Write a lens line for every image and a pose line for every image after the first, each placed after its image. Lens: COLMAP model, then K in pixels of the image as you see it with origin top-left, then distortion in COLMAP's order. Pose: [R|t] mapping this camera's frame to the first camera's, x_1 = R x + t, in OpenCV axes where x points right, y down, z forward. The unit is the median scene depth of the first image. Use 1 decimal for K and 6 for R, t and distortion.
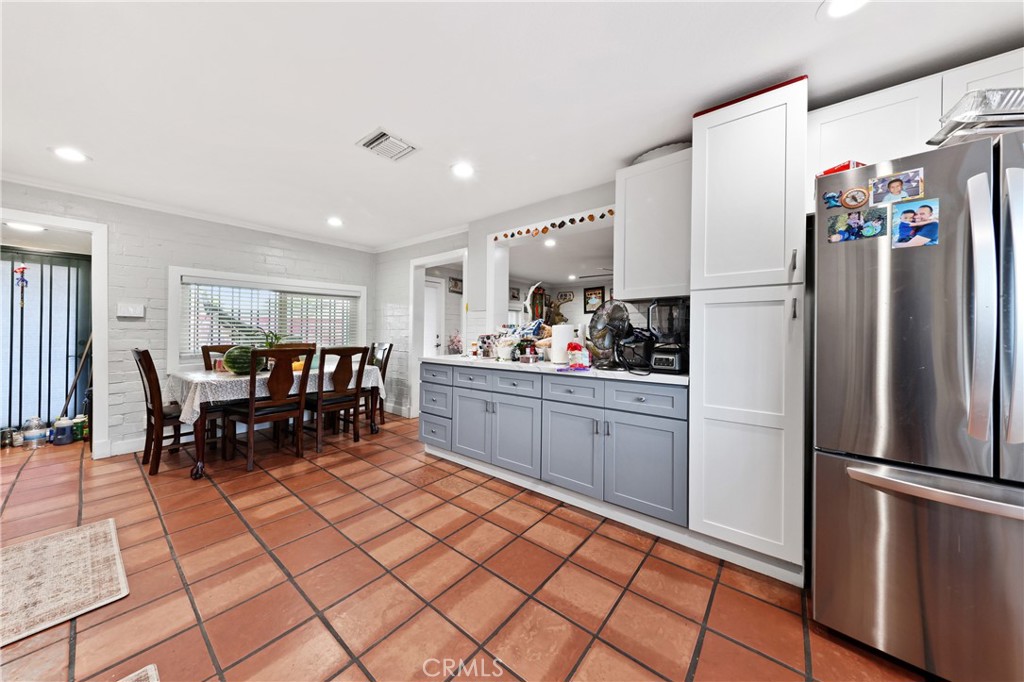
lens RADIAL K [[337.7, 0, 505.9], [0, 337.7, 328.2], [0, 0, 1]] dist [0.005112, -0.001356]
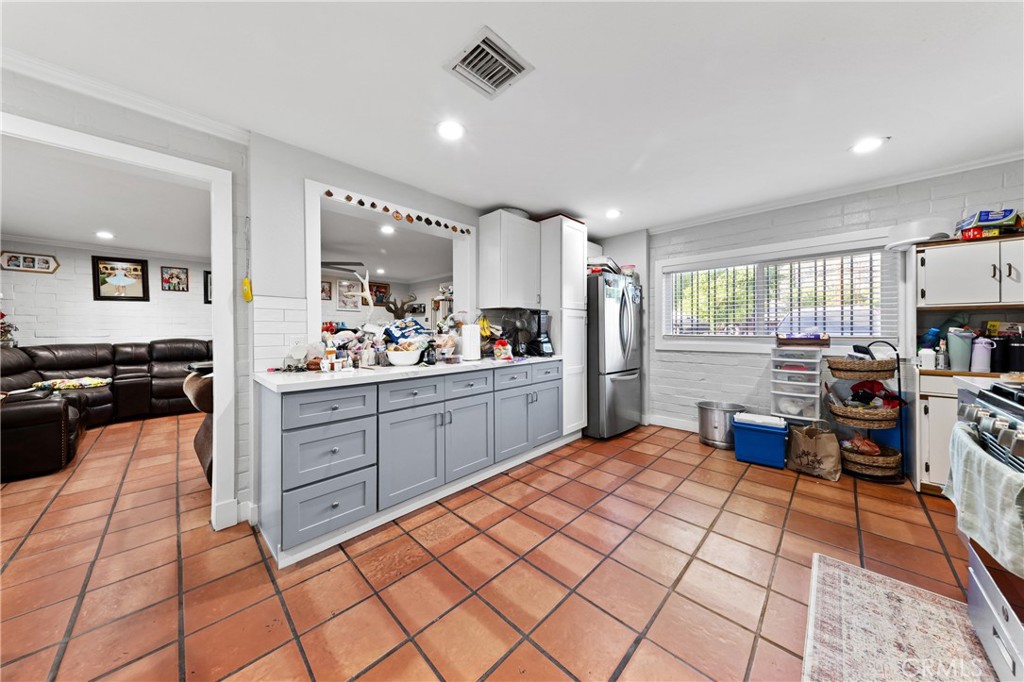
lens RADIAL K [[330.1, 0, 516.1], [0, 330.1, 332.1], [0, 0, 1]] dist [-0.002291, 0.000173]
pose [[0.077372, -0.008712, 0.996964, -0.839052], [-0.008332, 0.999921, 0.009384, 0.002325], [-0.996968, -0.009033, 0.077293, 0.728286]]
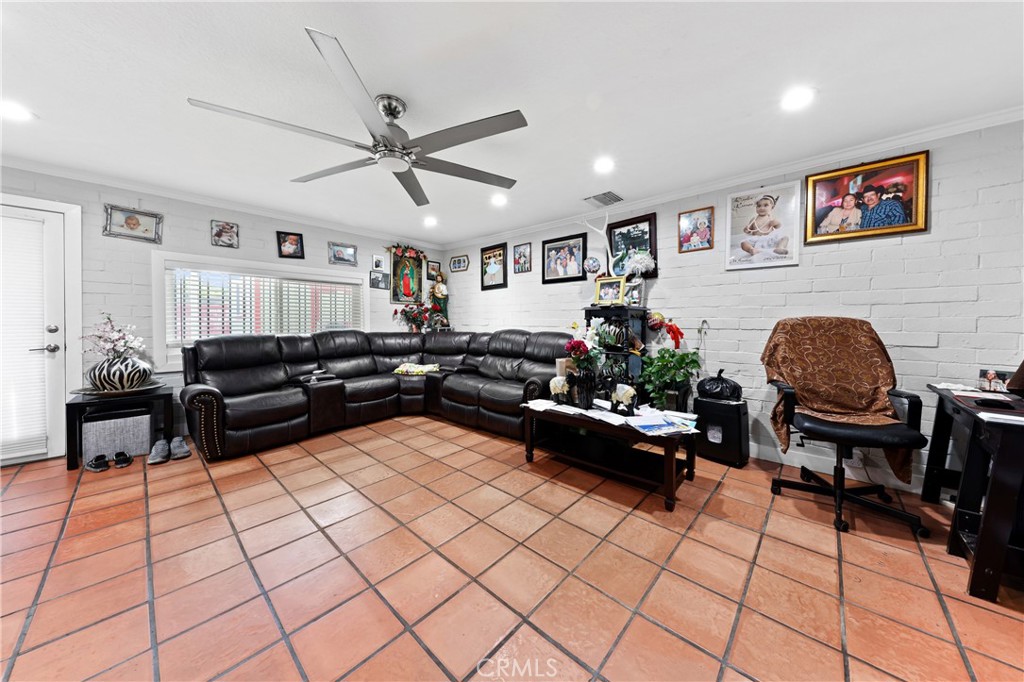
lens RADIAL K [[337.7, 0, 528.2], [0, 337.7, 325.3], [0, 0, 1]] dist [0.005112, -0.001356]
pose [[0.999841, -0.000458, -0.017807, 1.002374], [0.000806, 0.999809, 0.019547, 0.024022], [0.017795, -0.019558, 0.999650, 1.214180]]
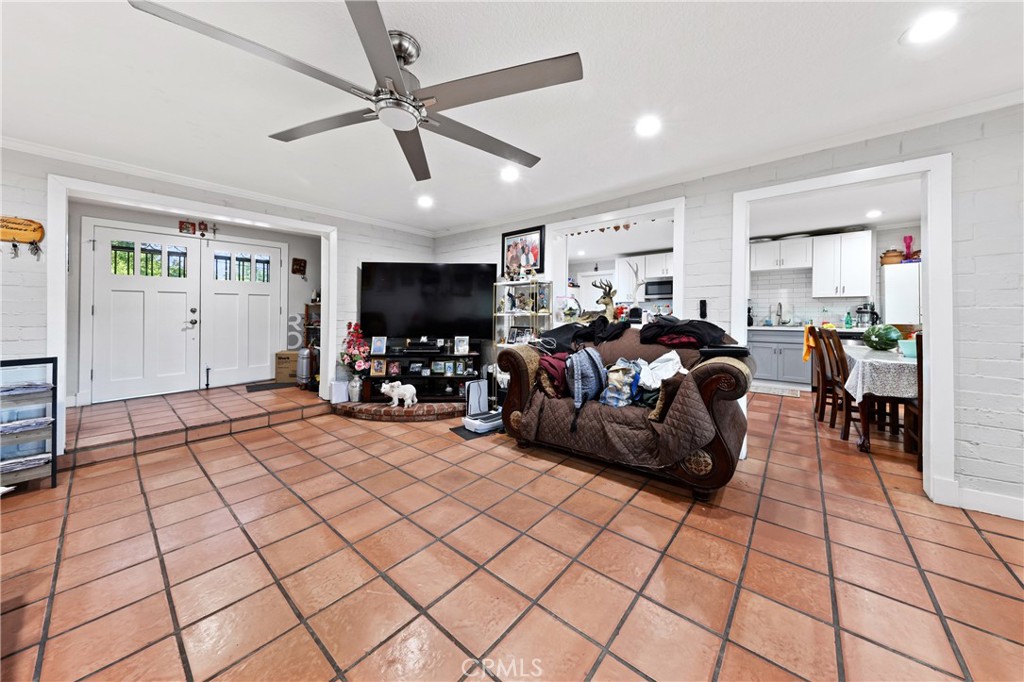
lens RADIAL K [[337.7, 0, 519.6], [0, 337.7, 318.5], [0, 0, 1]] dist [0.005112, -0.001356]
pose [[-0.999999, 0.001057, -0.000178, 0.502833], [0.001056, 0.999998, 0.001894, 0.029270], [0.000180, 0.001893, -0.999998, 2.459815]]
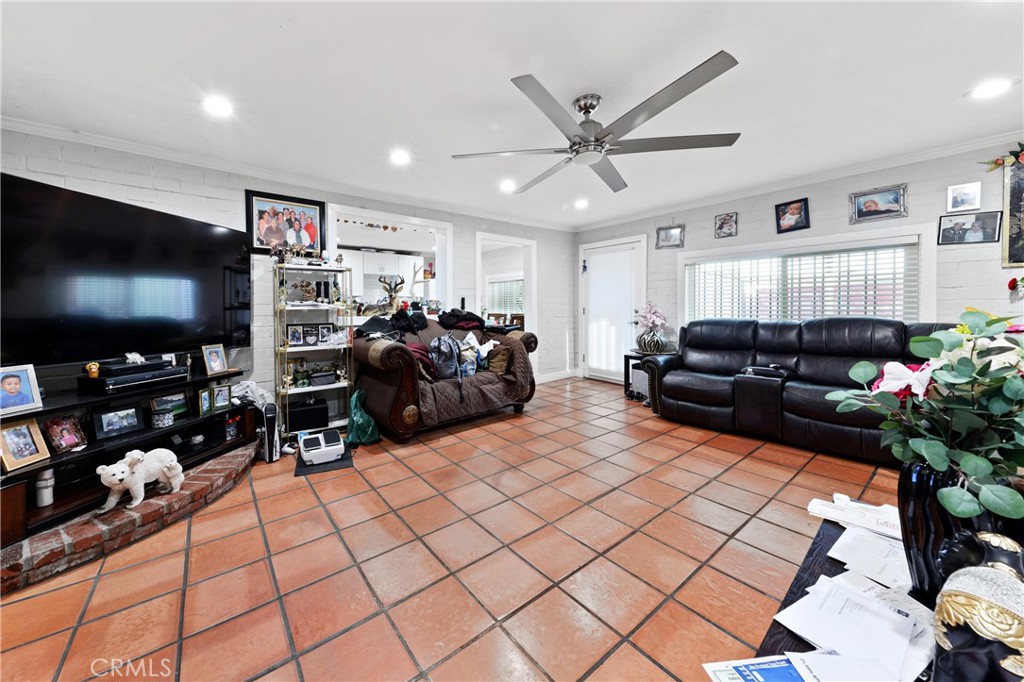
lens RADIAL K [[357.3, 0, 475.5], [0, 357.3, 313.3], [0, 0, 1]] dist [-0.005314, -0.000415]
pose [[-0.246961, 0.017193, -0.968873, 1.521883], [0.016748, 0.999769, 0.013472, 0.027266], [0.968881, -0.012900, -0.247192, 1.864491]]
